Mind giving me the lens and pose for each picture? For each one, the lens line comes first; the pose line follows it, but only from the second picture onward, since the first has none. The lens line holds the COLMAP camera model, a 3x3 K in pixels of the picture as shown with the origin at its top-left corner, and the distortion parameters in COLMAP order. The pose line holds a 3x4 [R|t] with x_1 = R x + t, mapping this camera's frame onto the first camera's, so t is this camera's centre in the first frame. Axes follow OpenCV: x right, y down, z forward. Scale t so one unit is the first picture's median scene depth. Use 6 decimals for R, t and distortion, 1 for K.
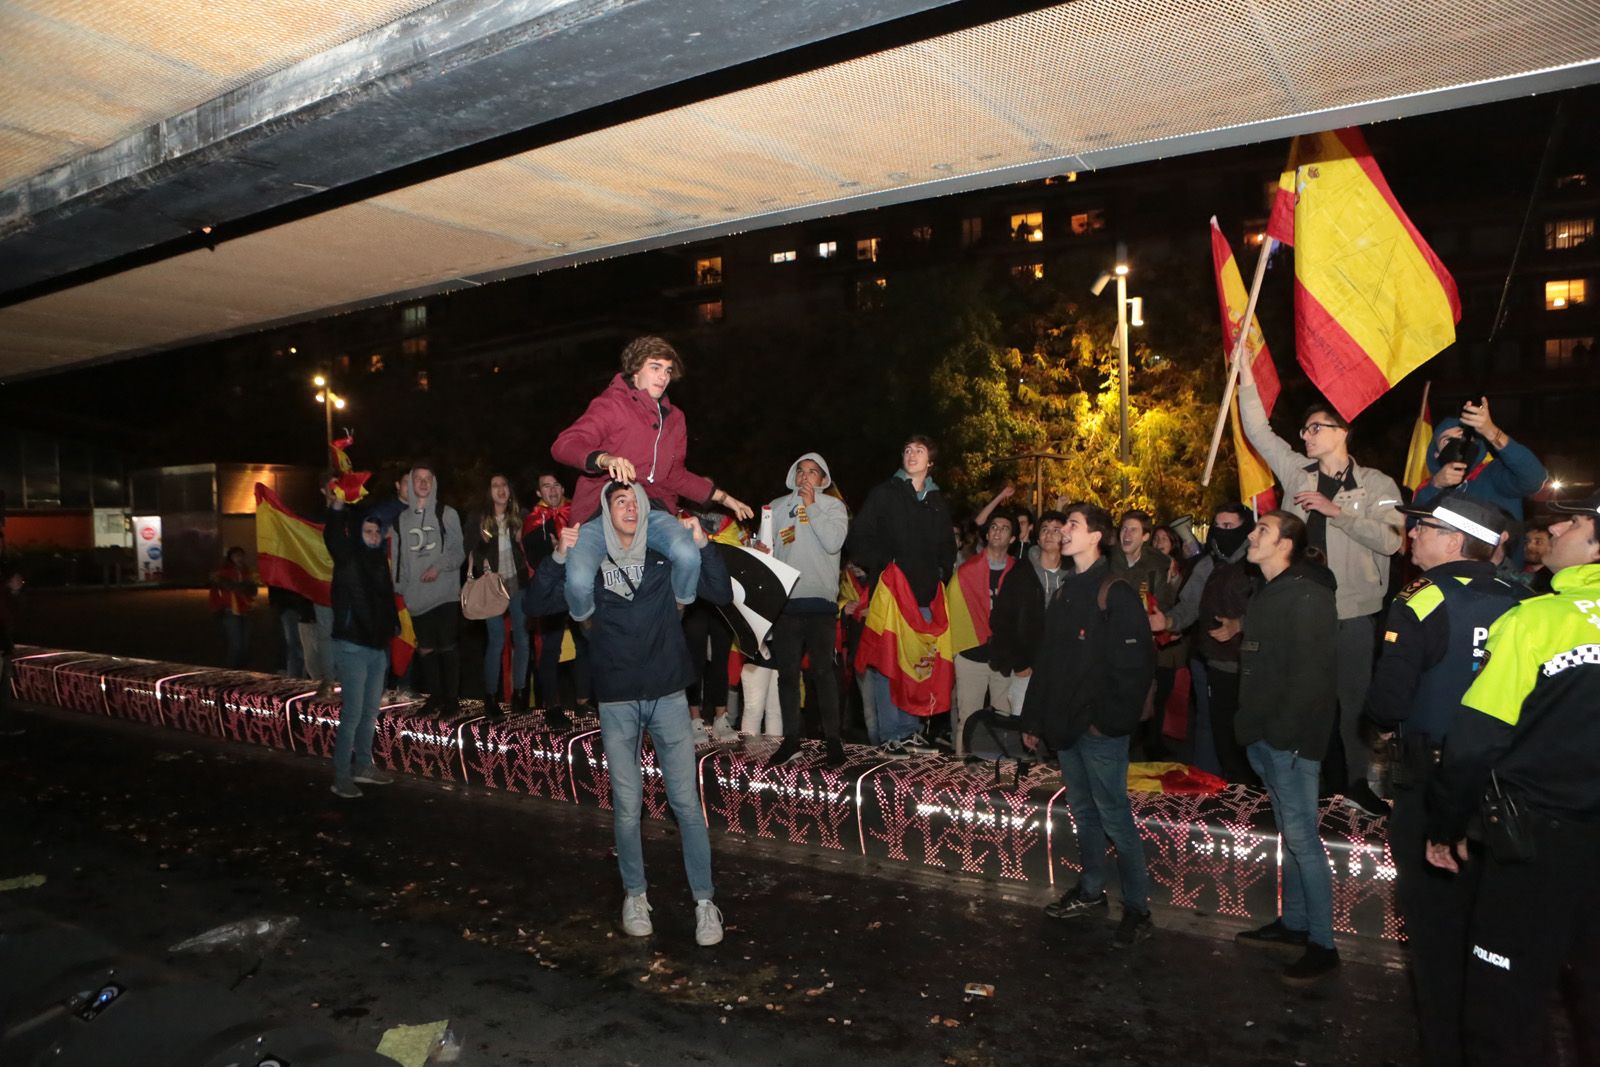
lens RADIAL K [[1115.3, 0, 806.2], [0, 1115.3, 547.9], [0, 0, 1]] dist [-0.108937, 0.087979]
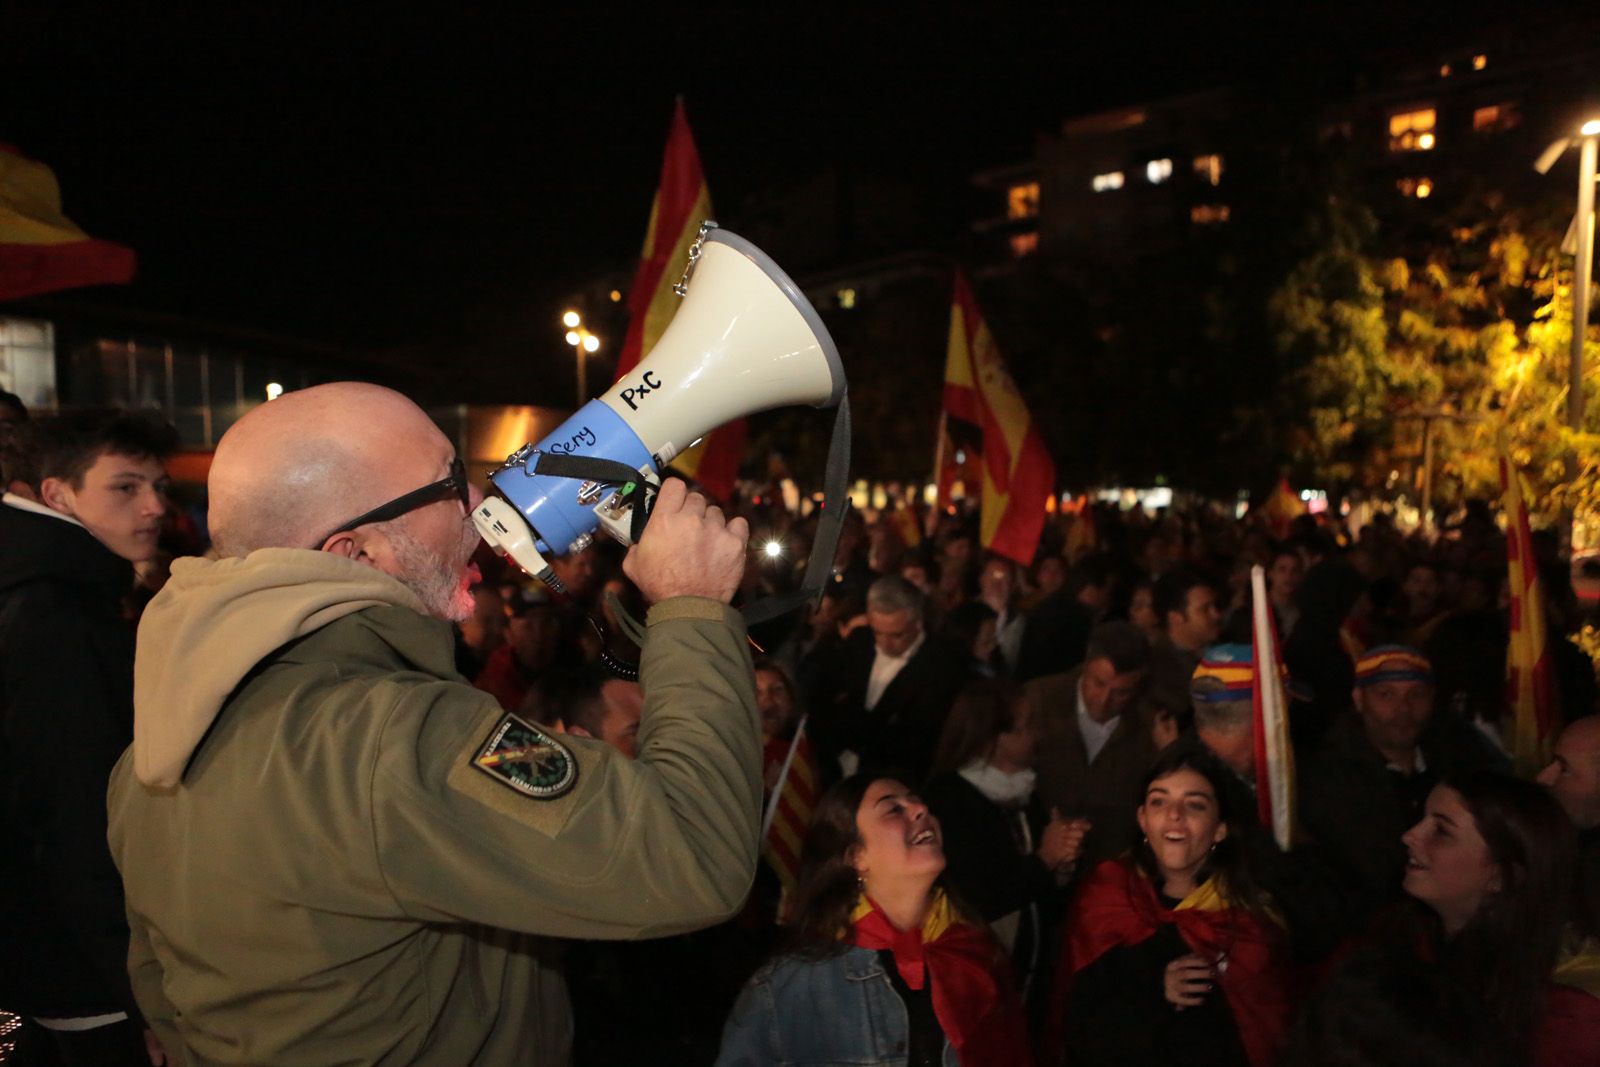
lens RADIAL K [[1115.3, 0, 806.2], [0, 1115.3, 547.9], [0, 0, 1]] dist [-0.108937, 0.087979]
pose [[0.957403, 0.048566, -0.284640, 0.034973], [-0.035318, 0.998049, 0.051493, -0.021957], [0.286586, -0.039247, 0.957250, 0.236388]]
